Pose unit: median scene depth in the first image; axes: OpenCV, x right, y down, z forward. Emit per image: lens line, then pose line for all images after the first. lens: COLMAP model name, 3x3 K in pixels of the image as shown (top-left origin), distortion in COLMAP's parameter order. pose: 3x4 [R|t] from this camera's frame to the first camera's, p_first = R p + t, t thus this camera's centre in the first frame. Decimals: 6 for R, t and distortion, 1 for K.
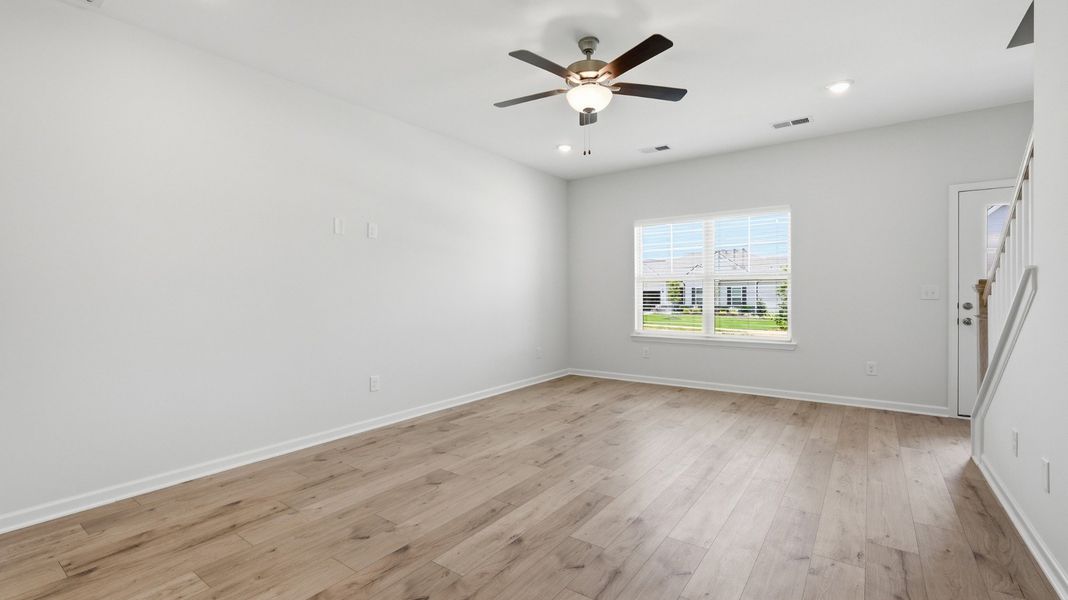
lens RADIAL K [[461.4, 0, 537.1], [0, 461.4, 292.2], [0, 0, 1]] dist [0.002100, 0.000003]
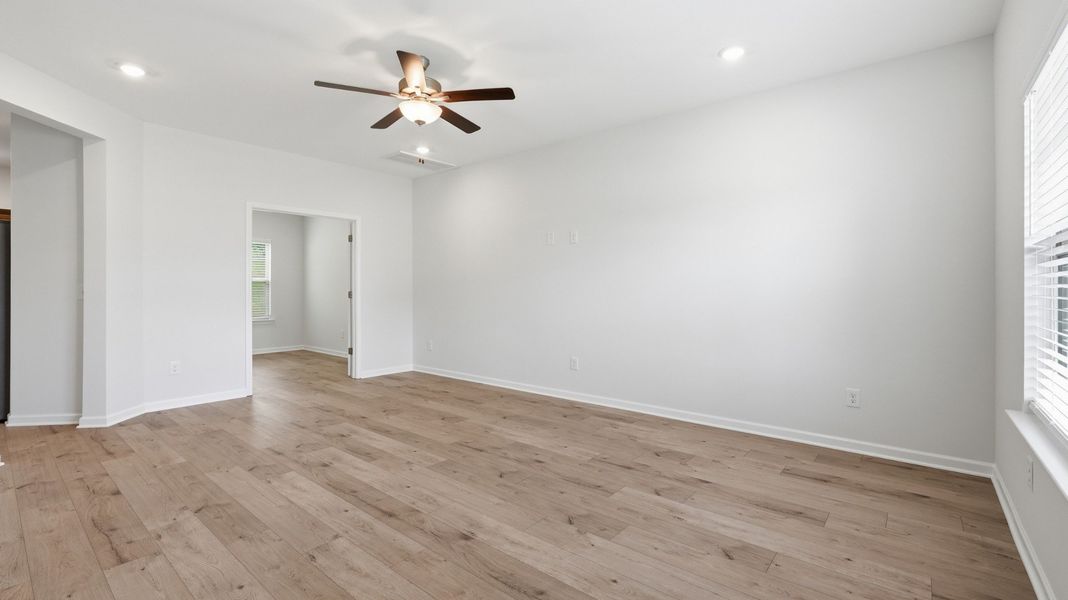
lens RADIAL K [[461.4, 0, 537.1], [0, 461.4, 292.2], [0, 0, 1]] dist [0.002100, 0.000003]
pose [[-0.068574, 0.010135, -0.997595, 1.067028], [0.002719, 0.999947, 0.009972, -0.002336], [0.997642, -0.002029, -0.068598, 1.223036]]
